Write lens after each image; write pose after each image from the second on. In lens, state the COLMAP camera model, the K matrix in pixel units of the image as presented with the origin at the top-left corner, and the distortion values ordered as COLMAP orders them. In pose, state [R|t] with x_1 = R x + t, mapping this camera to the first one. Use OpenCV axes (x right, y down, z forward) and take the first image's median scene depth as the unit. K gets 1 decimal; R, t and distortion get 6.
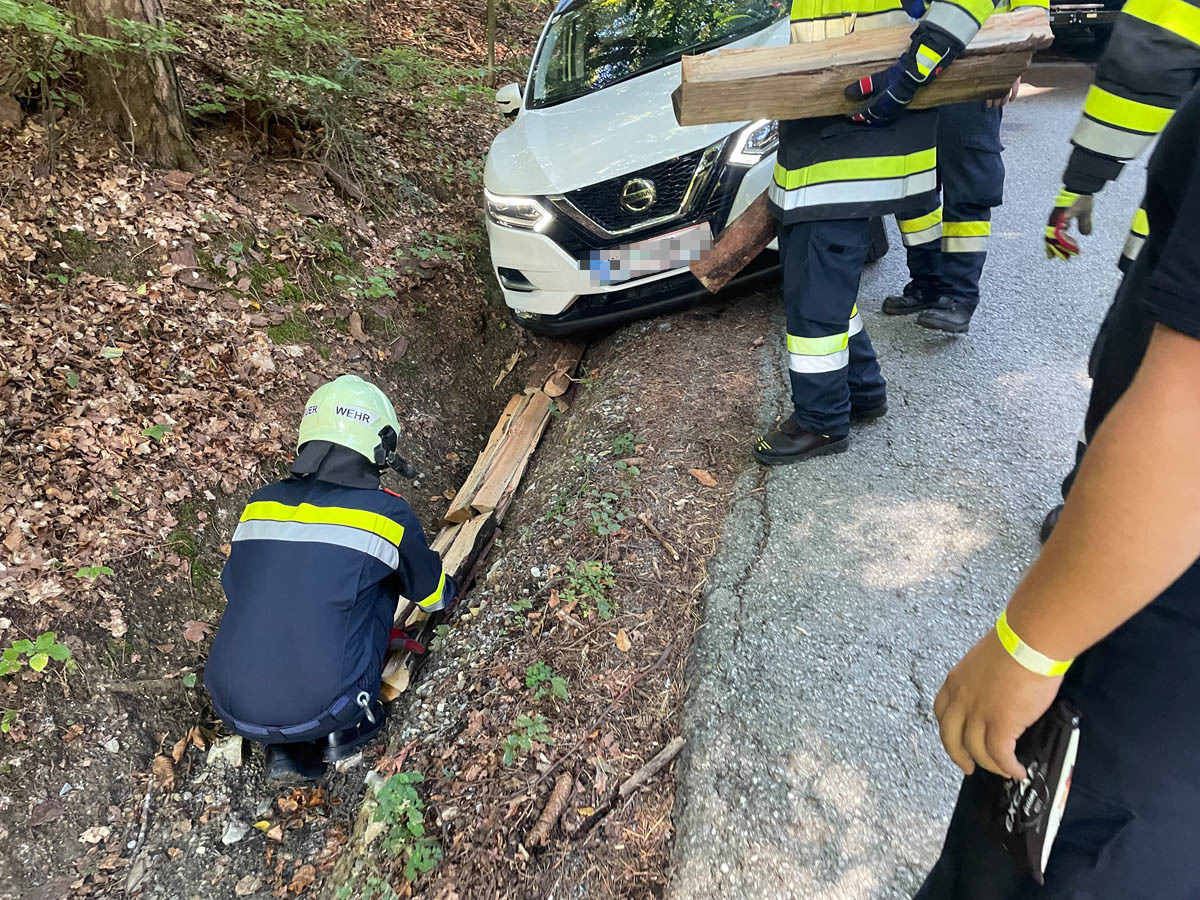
lens RADIAL K [[917.1, 0, 627.3], [0, 917.1, 413.3], [0, 0, 1]] dist [0.114947, -0.124685]
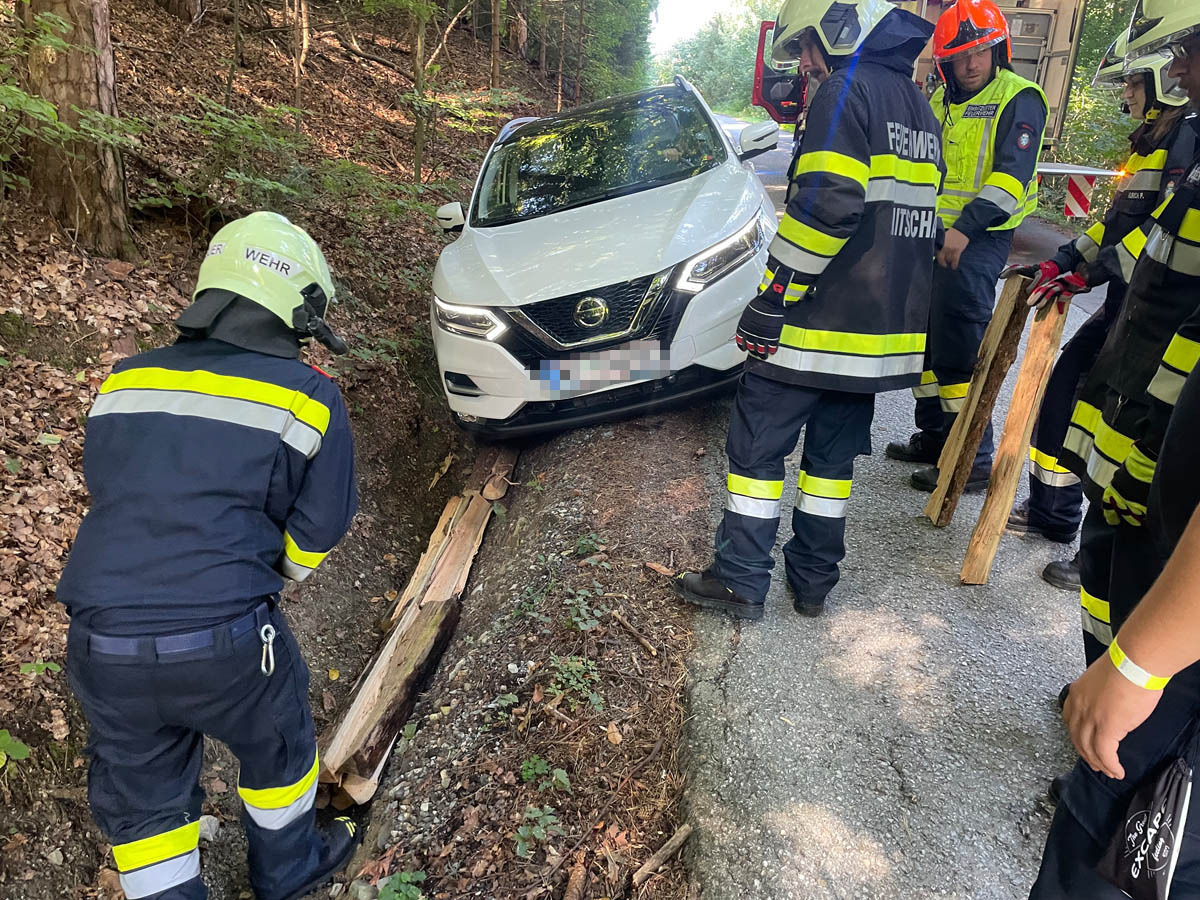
lens RADIAL K [[917.1, 0, 627.3], [0, 917.1, 413.3], [0, 0, 1]] dist [0.114947, -0.124685]
pose [[0.986822, 0.045397, 0.155309, -0.123510], [-0.025032, 0.991112, -0.130652, 0.021045], [-0.159860, 0.125042, 0.979188, -0.041205]]
